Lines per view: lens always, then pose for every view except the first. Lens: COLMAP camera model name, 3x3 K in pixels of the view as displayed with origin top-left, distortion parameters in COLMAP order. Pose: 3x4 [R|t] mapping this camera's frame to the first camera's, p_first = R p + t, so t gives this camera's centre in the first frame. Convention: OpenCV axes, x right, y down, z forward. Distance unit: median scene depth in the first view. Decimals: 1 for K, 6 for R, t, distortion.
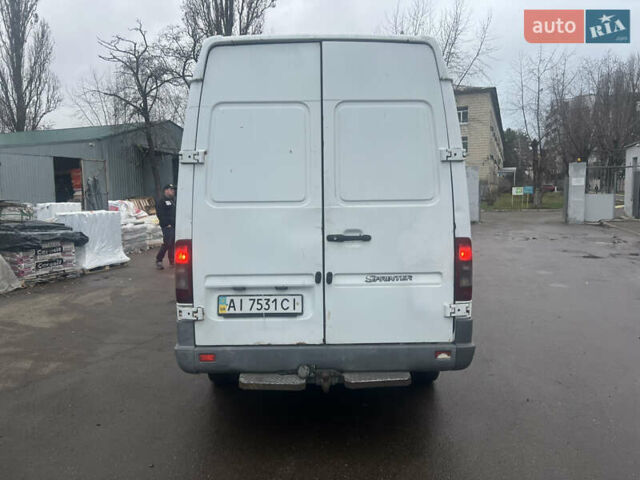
lens RADIAL K [[481.3, 0, 320.0], [0, 481.3, 240.0], [0, 0, 1]] dist [0.095507, -0.124576]
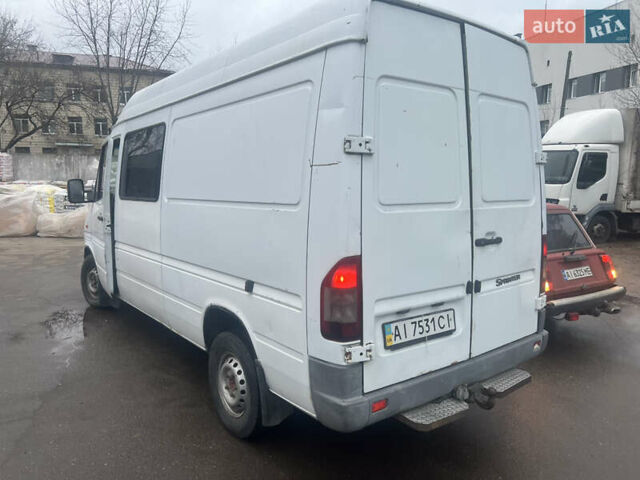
lens RADIAL K [[481.3, 0, 320.0], [0, 481.3, 240.0], [0, 0, 1]] dist [0.095507, -0.124576]
pose [[0.793847, -0.055788, 0.605553, -0.763532], [0.037315, 0.998375, 0.043060, -0.059440], [-0.606971, -0.011587, 0.794639, 0.442751]]
